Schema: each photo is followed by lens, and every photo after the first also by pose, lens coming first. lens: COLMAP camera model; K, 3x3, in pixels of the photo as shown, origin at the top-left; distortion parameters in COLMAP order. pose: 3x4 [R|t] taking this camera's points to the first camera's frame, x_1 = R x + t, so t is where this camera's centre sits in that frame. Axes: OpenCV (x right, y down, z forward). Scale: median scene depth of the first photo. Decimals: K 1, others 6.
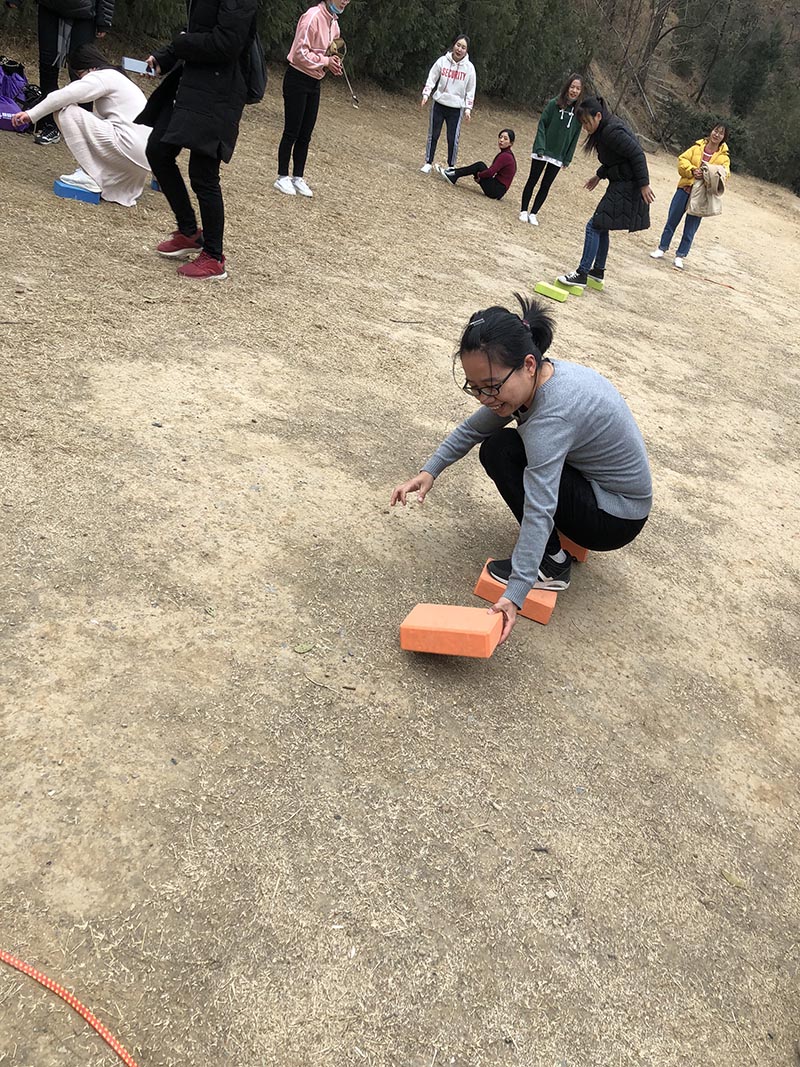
lens RADIAL K [[878.7, 0, 400.5], [0, 878.7, 535.6], [0, 0, 1]] dist [0.022356, 0.000857]
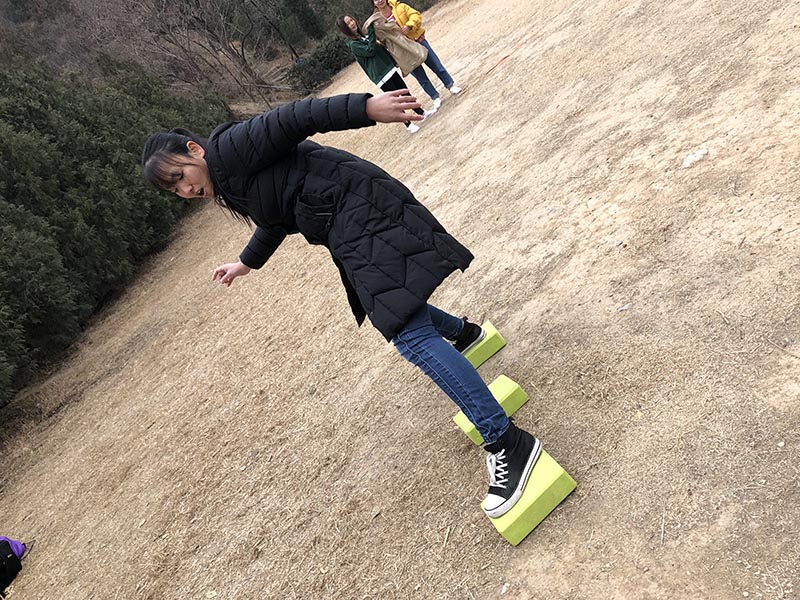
lens RADIAL K [[706.3, 0, 398.7], [0, 706.3, 298.3], [0, 0, 1]] dist [0.040353, -0.005286]
pose [[0.516198, -0.847397, 0.124334, -0.060770], [0.853987, 0.498204, -0.149997, -0.172549], [0.065164, 0.183607, 0.980837, 0.303800]]
